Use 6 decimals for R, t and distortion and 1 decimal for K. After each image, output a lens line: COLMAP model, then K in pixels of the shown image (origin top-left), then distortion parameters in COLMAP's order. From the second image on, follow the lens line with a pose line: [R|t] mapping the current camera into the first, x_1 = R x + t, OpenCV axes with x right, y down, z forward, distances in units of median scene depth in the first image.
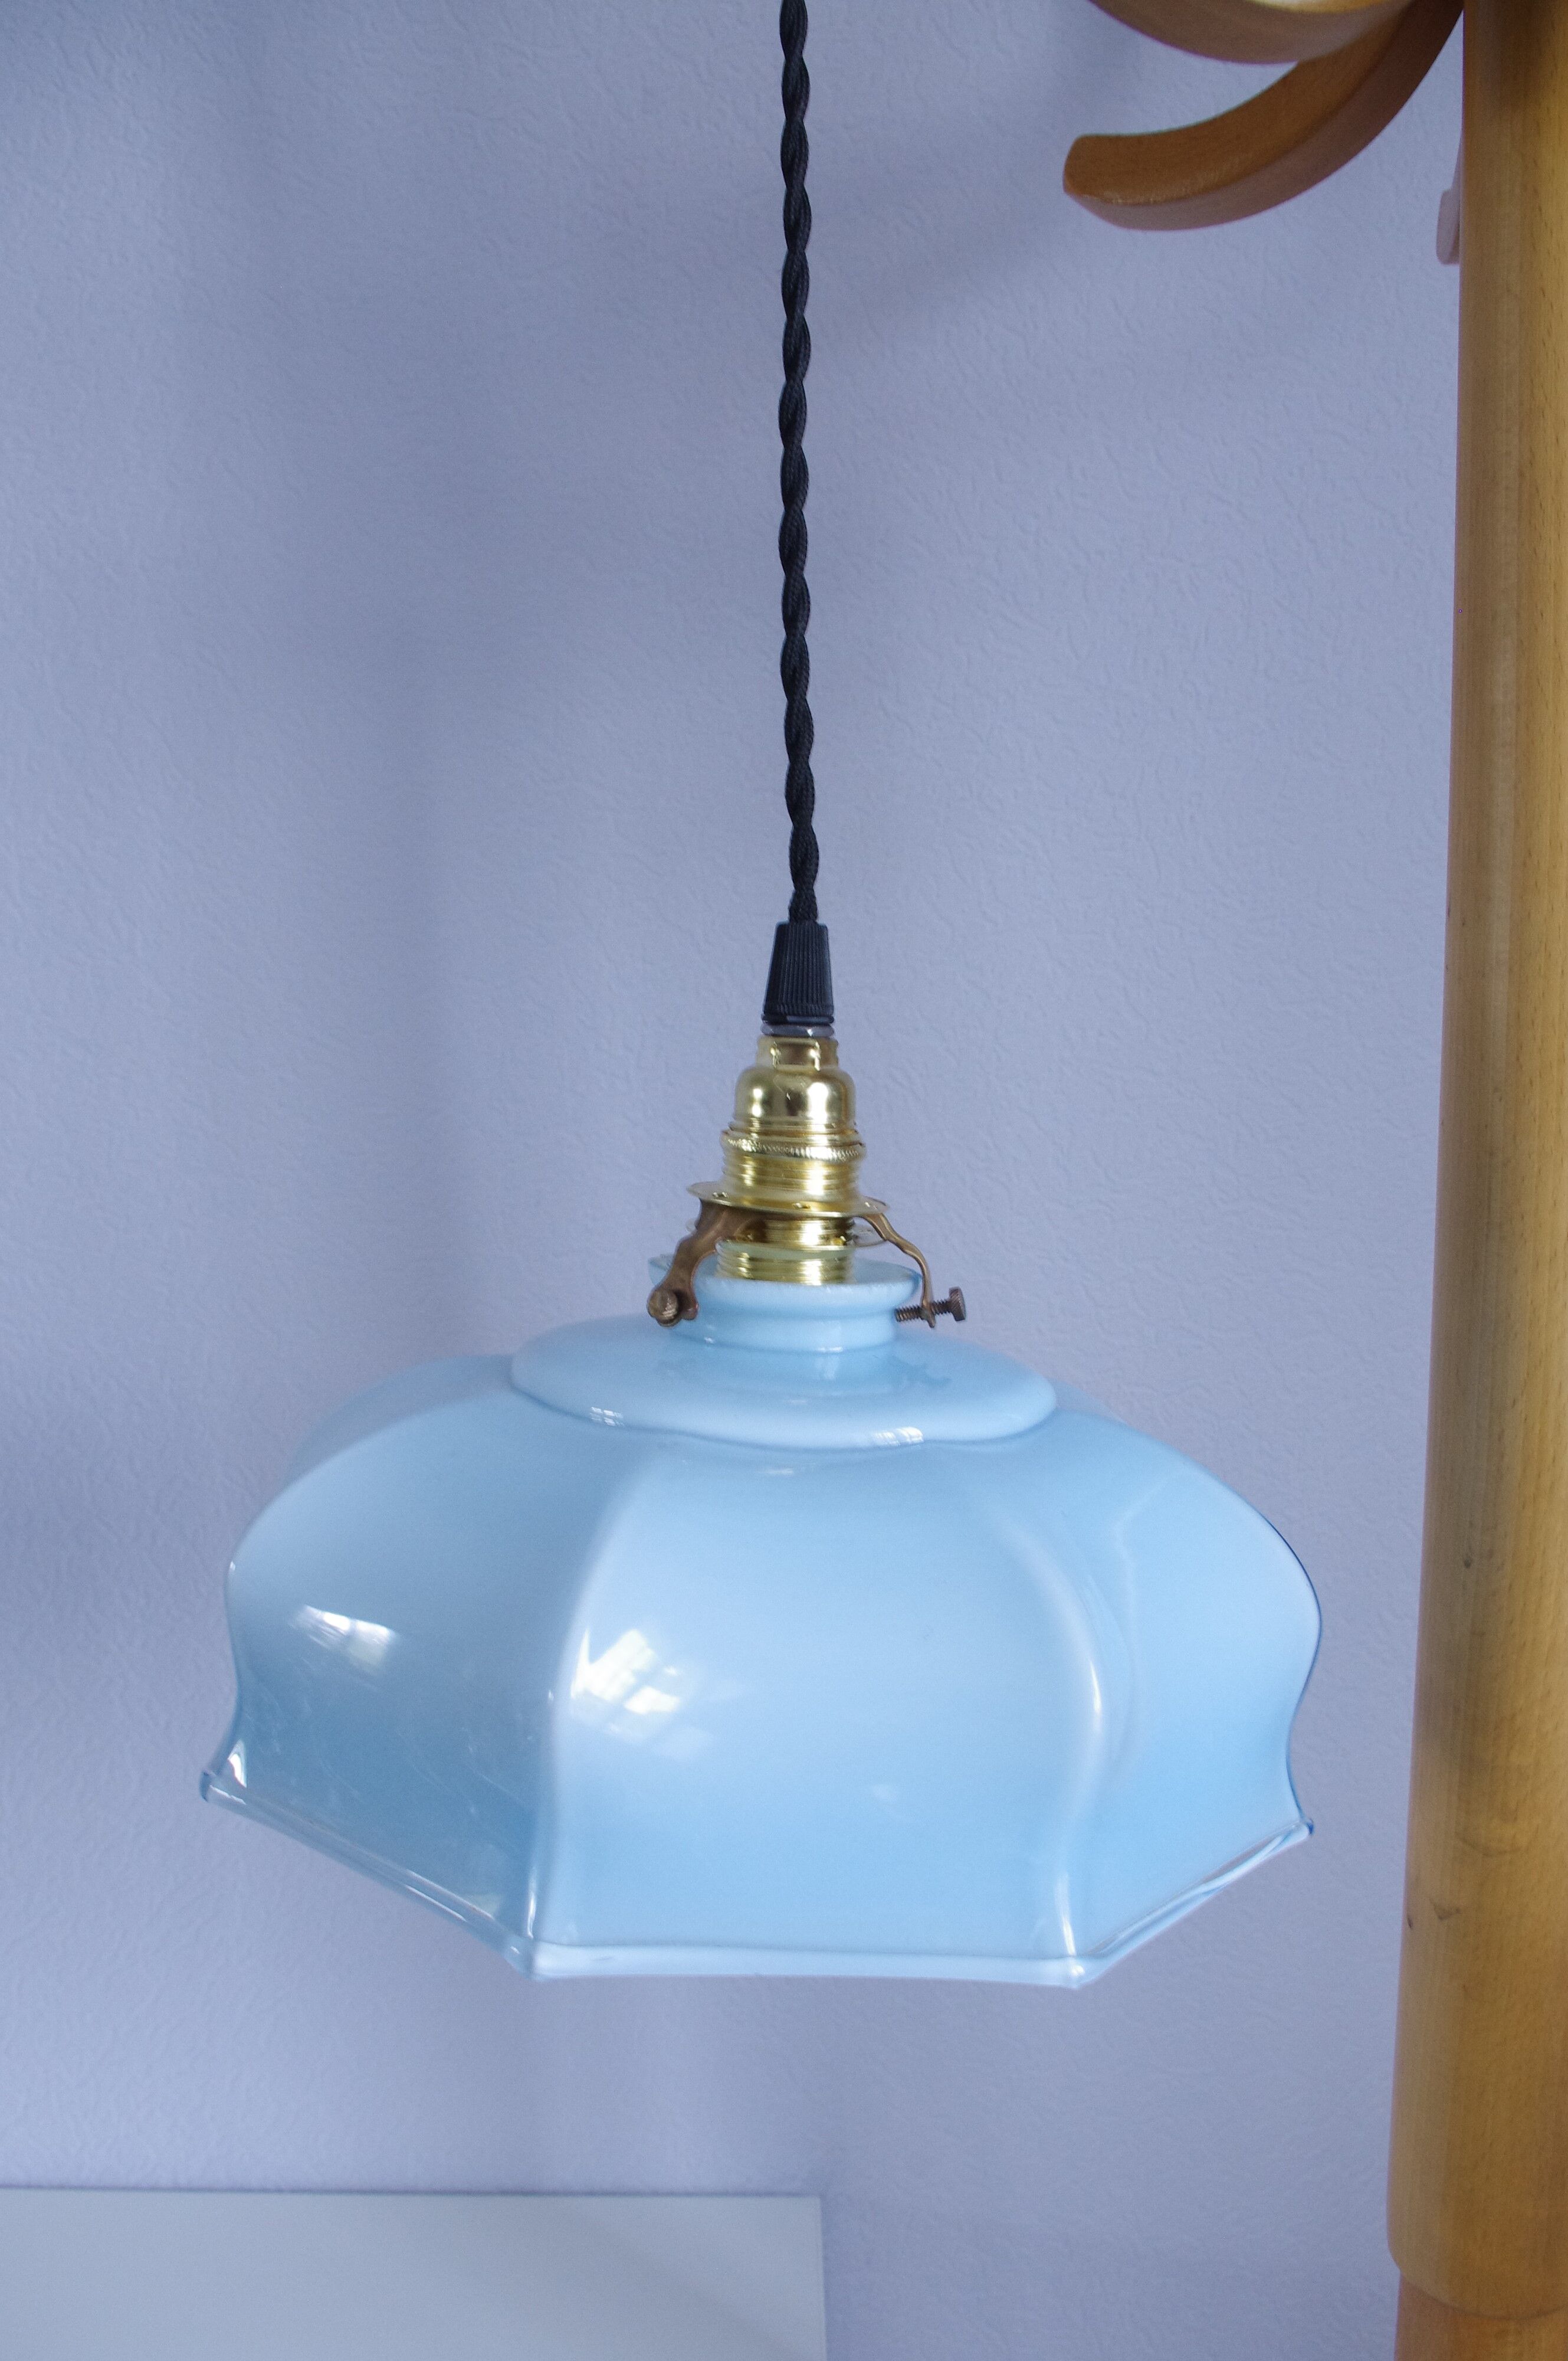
lens RADIAL K [[1862.8, 0, 797.8], [0, 1862.8, 1166.6], [0, 0, 1]] dist [-0.038832, -0.013368]
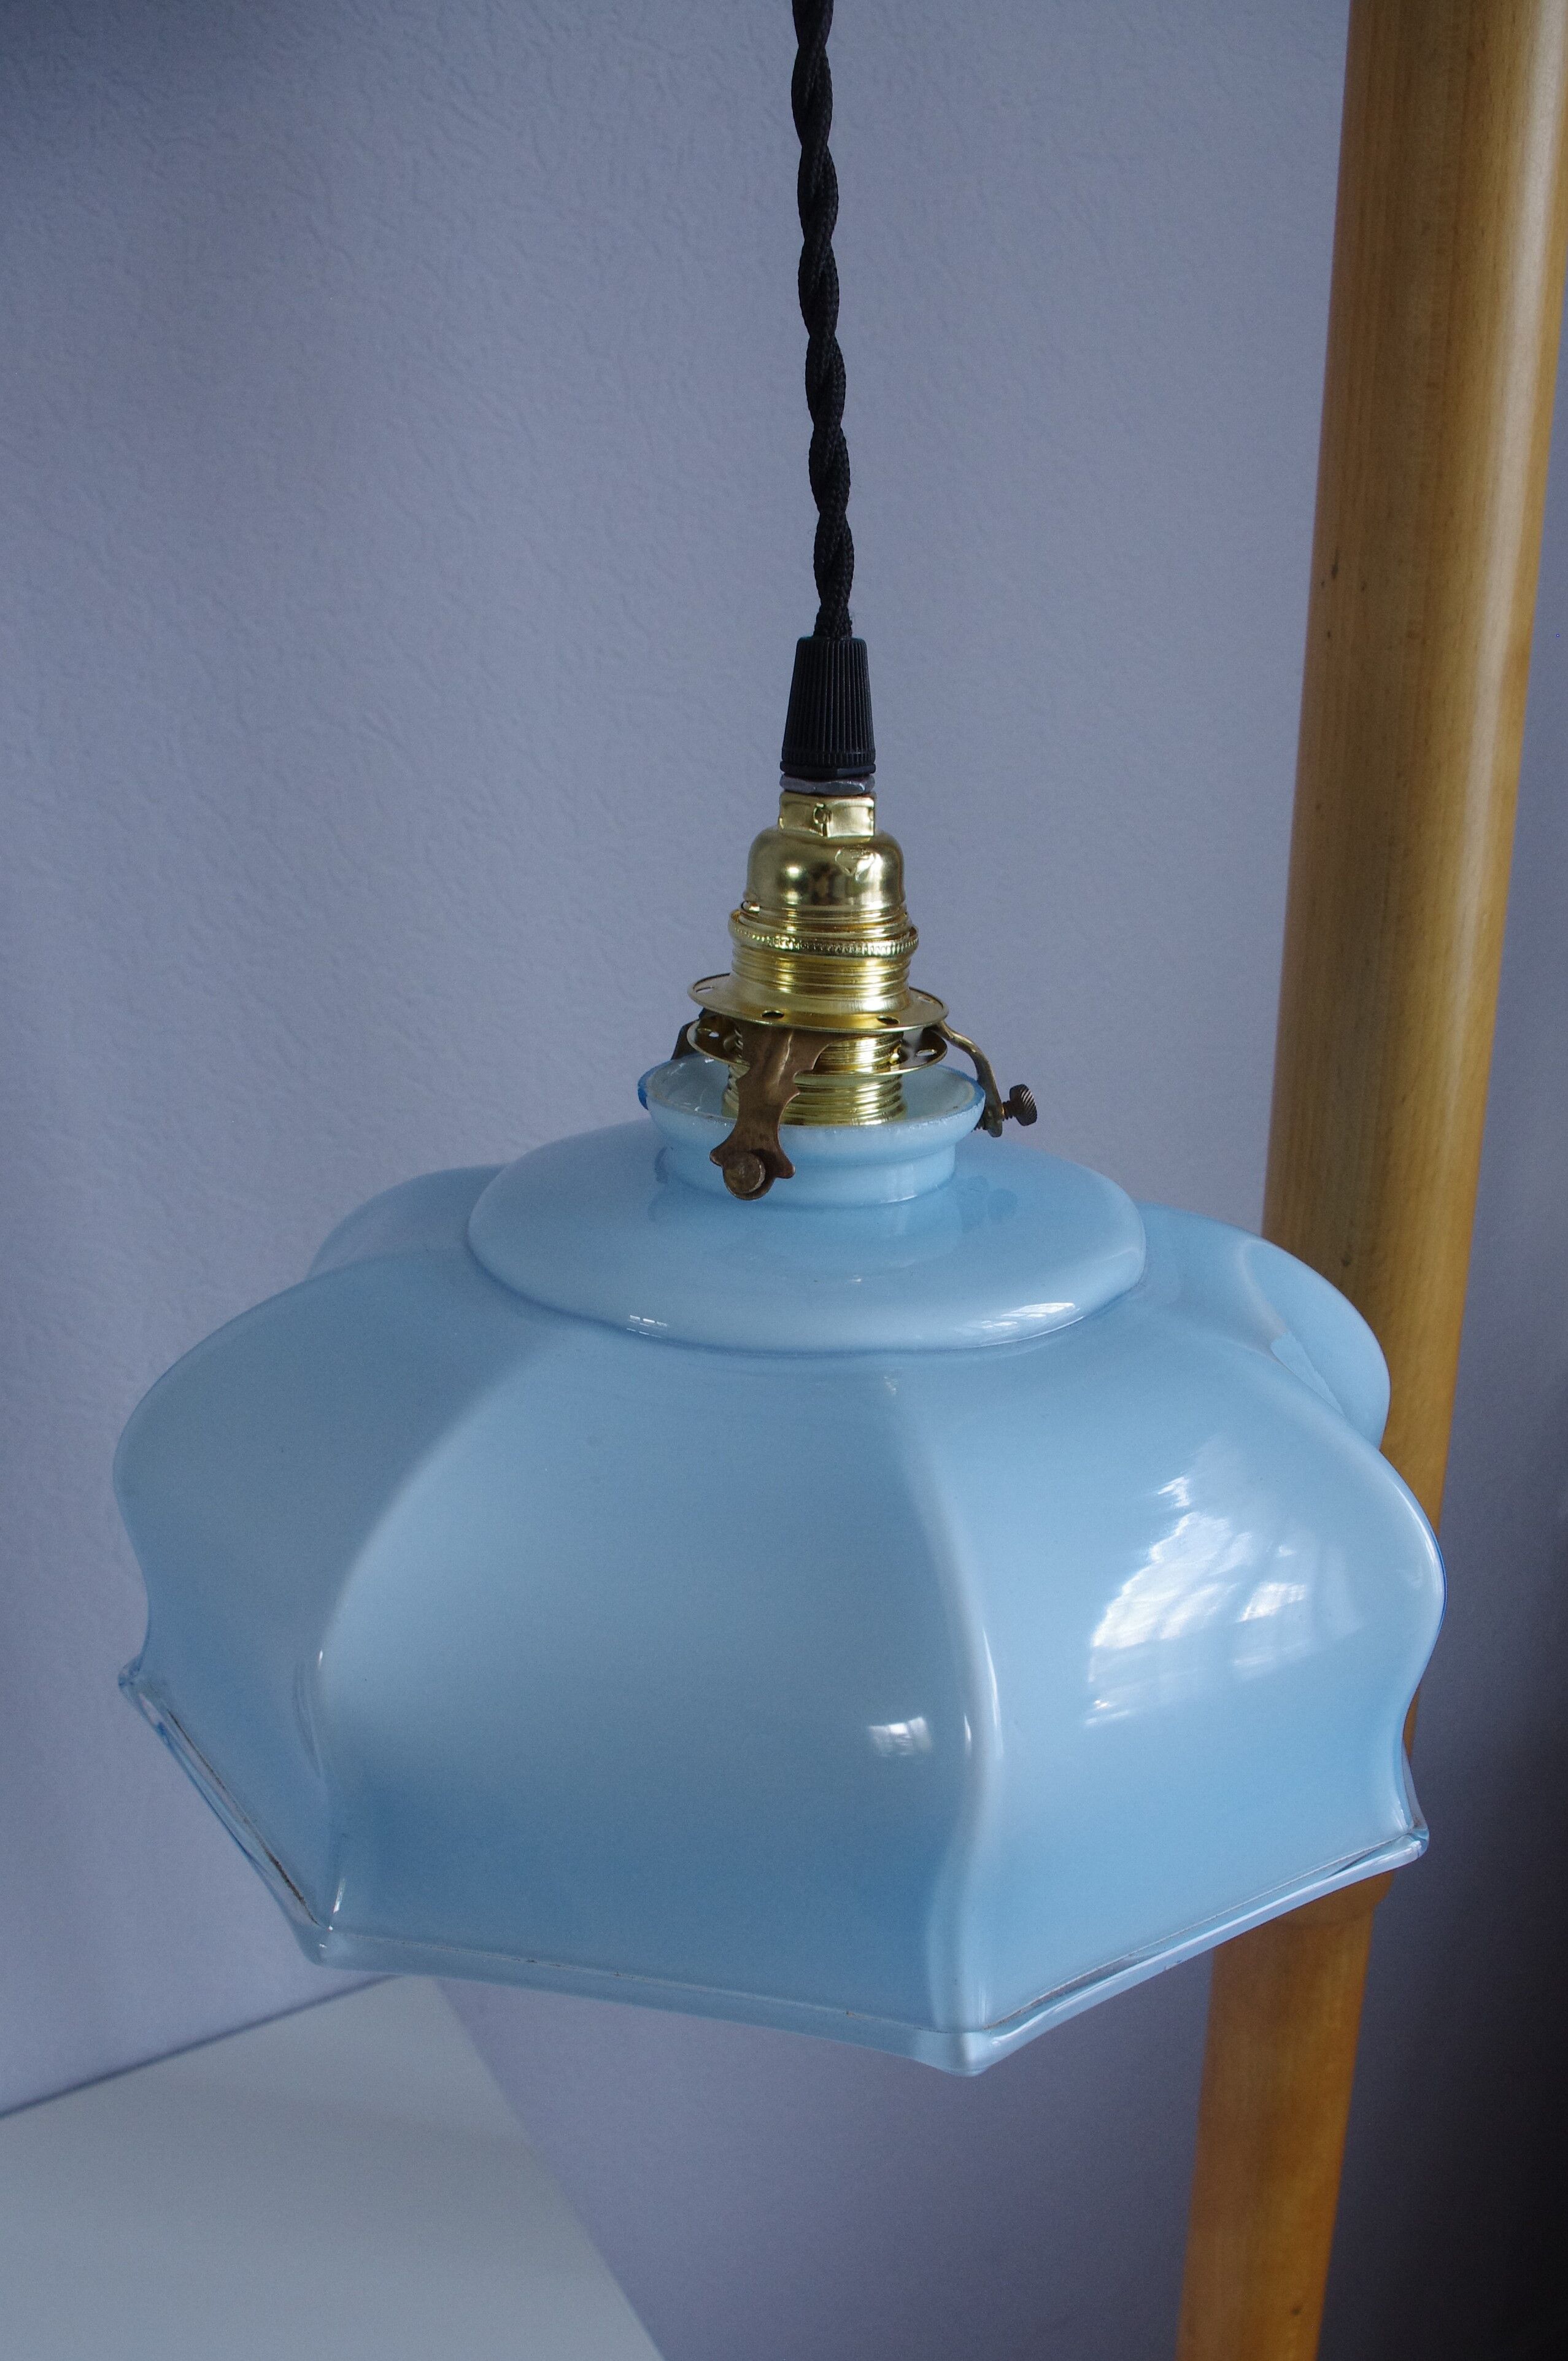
lens RADIAL K [[2010.4, 0, 770.8], [0, 2010.4, 1187.2], [0, 0, 1]] dist [-0.051200, 0.035880]
pose [[0.883065, -0.169660, 0.437507, -0.414739], [0.059232, 0.965195, 0.254736, -0.127696], [-0.465498, -0.199033, 0.862379, 0.263244]]
